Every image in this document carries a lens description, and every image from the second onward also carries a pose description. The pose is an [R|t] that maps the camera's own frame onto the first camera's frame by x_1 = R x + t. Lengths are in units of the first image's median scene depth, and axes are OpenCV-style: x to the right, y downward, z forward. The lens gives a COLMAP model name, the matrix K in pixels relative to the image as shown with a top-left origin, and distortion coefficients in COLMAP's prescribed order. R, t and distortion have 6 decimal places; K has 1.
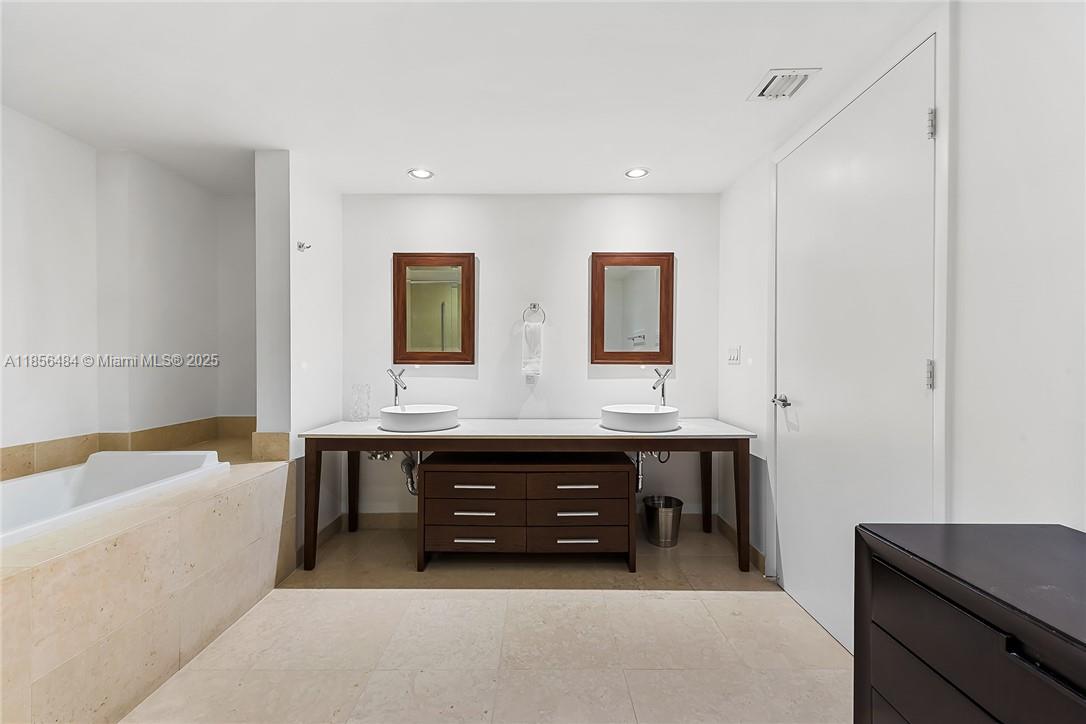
lens RADIAL K [[427.7, 0, 539.7], [0, 427.7, 356.5], [0, 0, 1]] dist [0.007616, -0.000424]
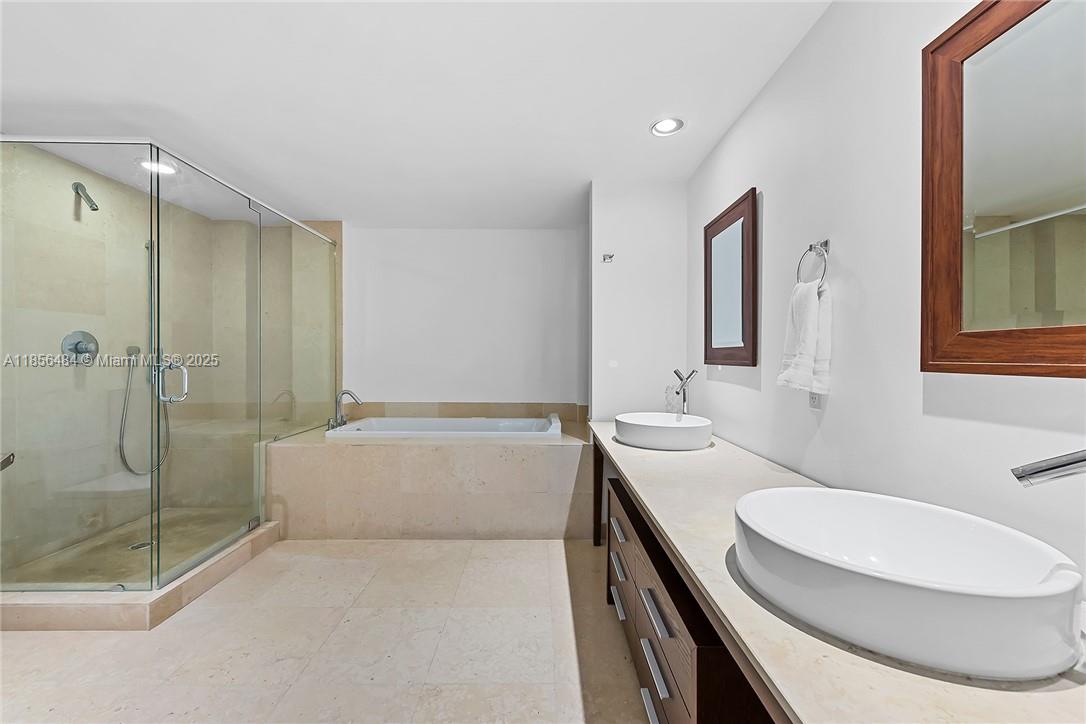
lens RADIAL K [[427.7, 0, 539.7], [0, 427.7, 356.5], [0, 0, 1]] dist [0.007616, -0.000424]
pose [[0.002462, -0.003053, -0.999992, 0.504300], [0.001404, 0.999994, -0.003050, 0.005666], [0.999996, -0.001396, 0.002466, 0.739180]]
